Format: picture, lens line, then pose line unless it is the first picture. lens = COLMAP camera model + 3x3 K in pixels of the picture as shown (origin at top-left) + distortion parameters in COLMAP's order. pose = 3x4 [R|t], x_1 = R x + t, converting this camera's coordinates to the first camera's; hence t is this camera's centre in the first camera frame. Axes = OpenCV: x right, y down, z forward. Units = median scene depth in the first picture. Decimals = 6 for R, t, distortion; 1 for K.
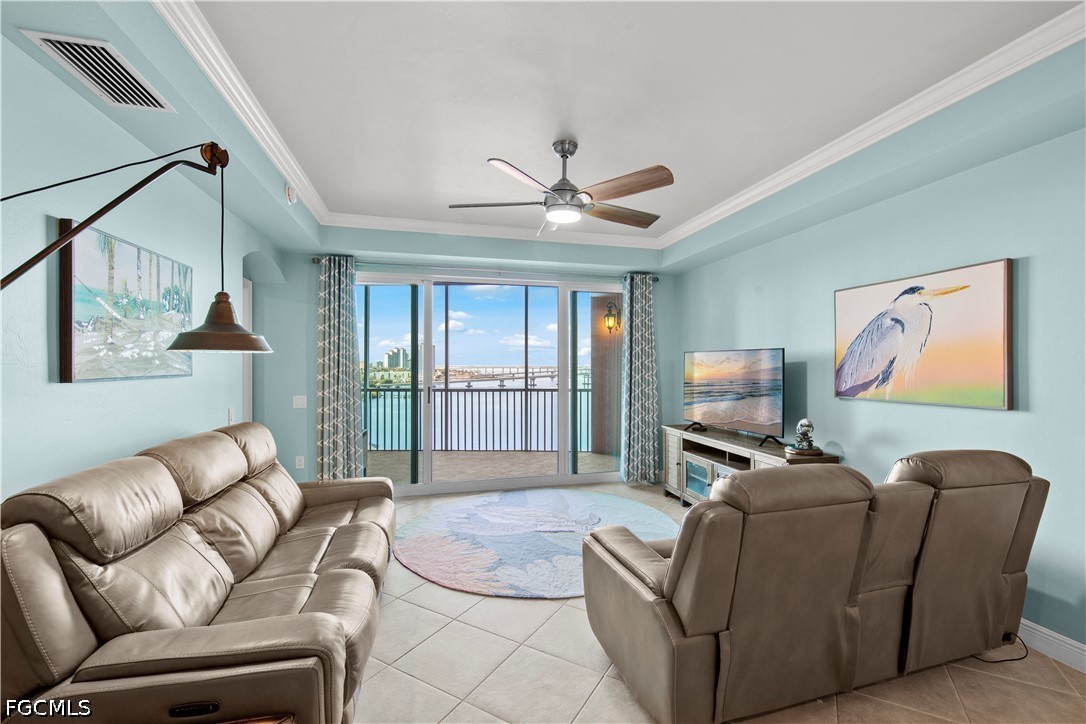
lens RADIAL K [[459.8, 0, 543.0], [0, 459.8, 362.0], [0, 0, 1]] dist [-0.000487, -0.000218]
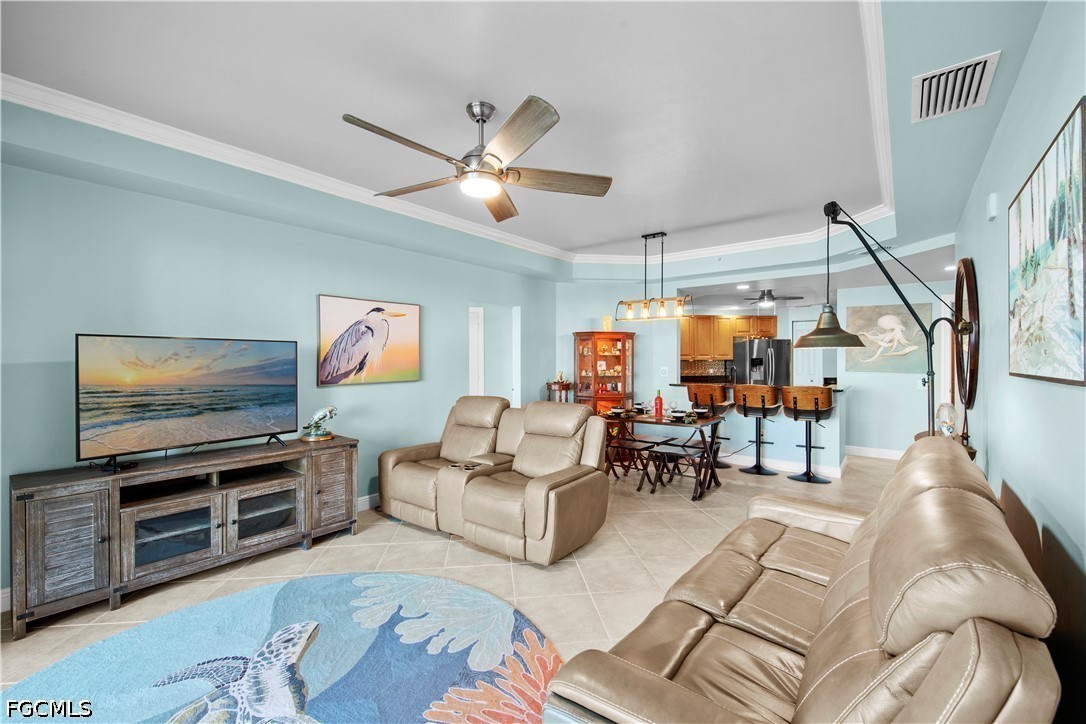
lens RADIAL K [[467.7, 0, 543.0], [0, 467.7, 362.0], [0, 0, 1]] dist [0.000229, -0.000079]
pose [[-0.625187, -0.004037, 0.780464, -0.710645], [-0.003817, 0.999990, 0.002115, 0.012543], [-0.780466, -0.001656, -0.625197, 1.445561]]
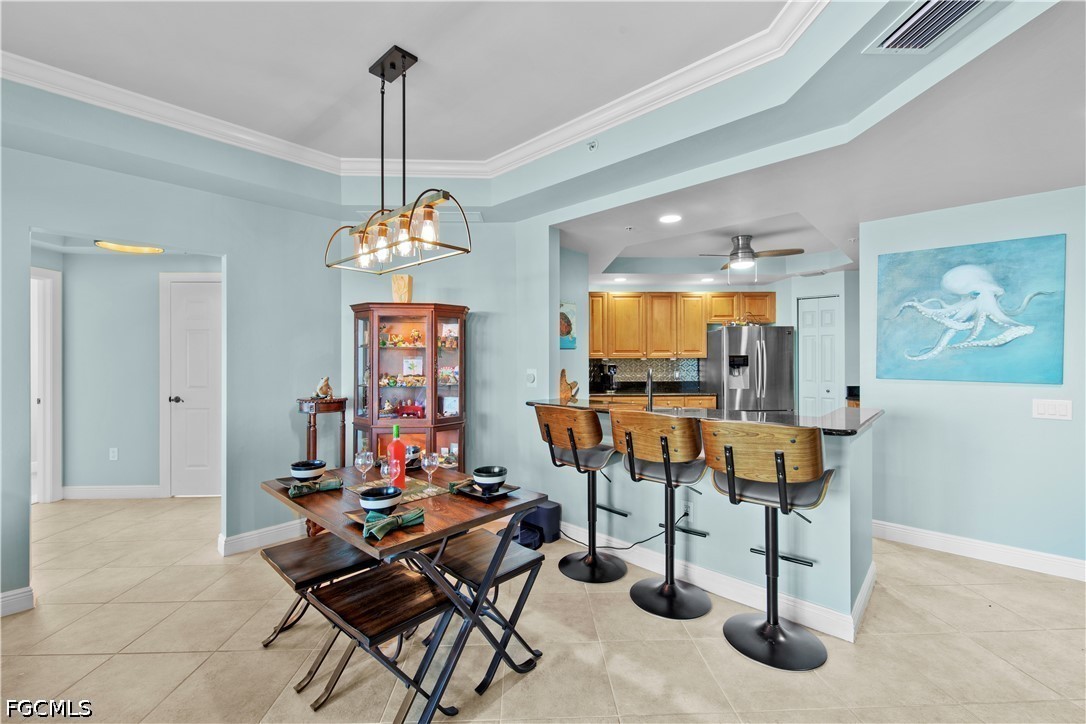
lens RADIAL K [[459.8, 0, 543.0], [0, 459.8, 362.0], [0, 0, 1]] dist [-0.000487, -0.000218]
pose [[-0.562017, -0.004086, 0.827116, -0.684607], [-0.004086, 0.999989, 0.002163, 0.012817], [-0.827116, -0.002164, -0.562028, 1.358935]]
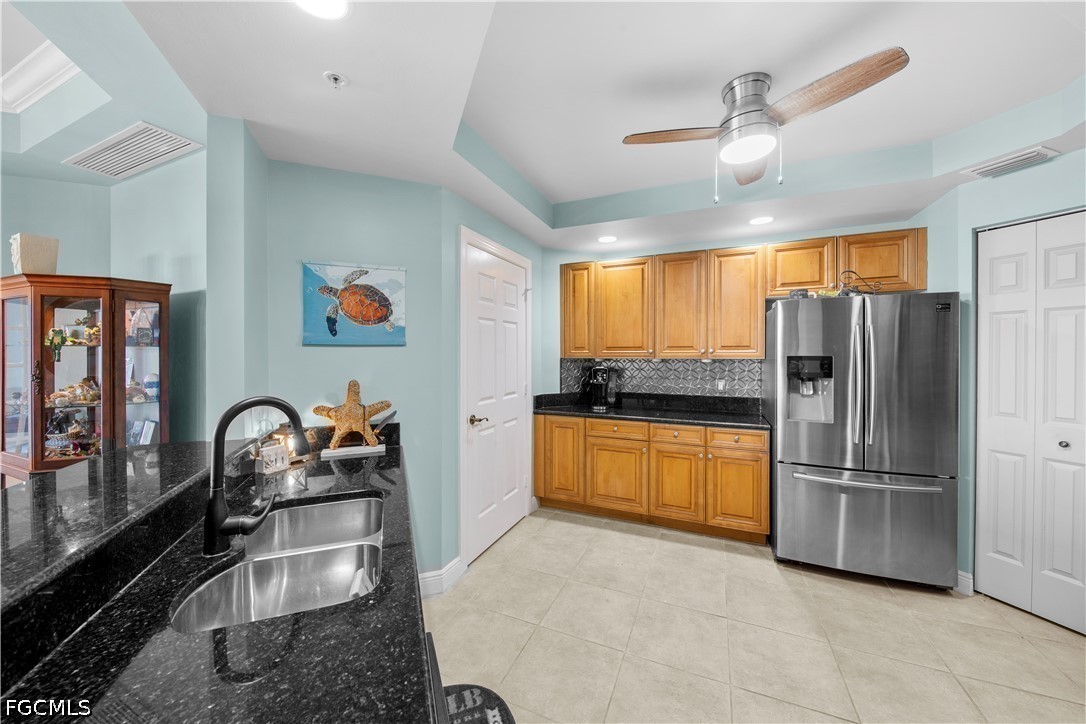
lens RADIAL K [[396.2, 0, 543.0], [0, 396.2, 362.0], [0, 0, 1]] dist [0.001663, 0.000016]
pose [[-0.147131, -0.019430, 0.988926, -0.657687], [-0.008641, 0.999794, 0.018358, 0.011050], [-0.989079, -0.005844, -0.147269, 1.282505]]
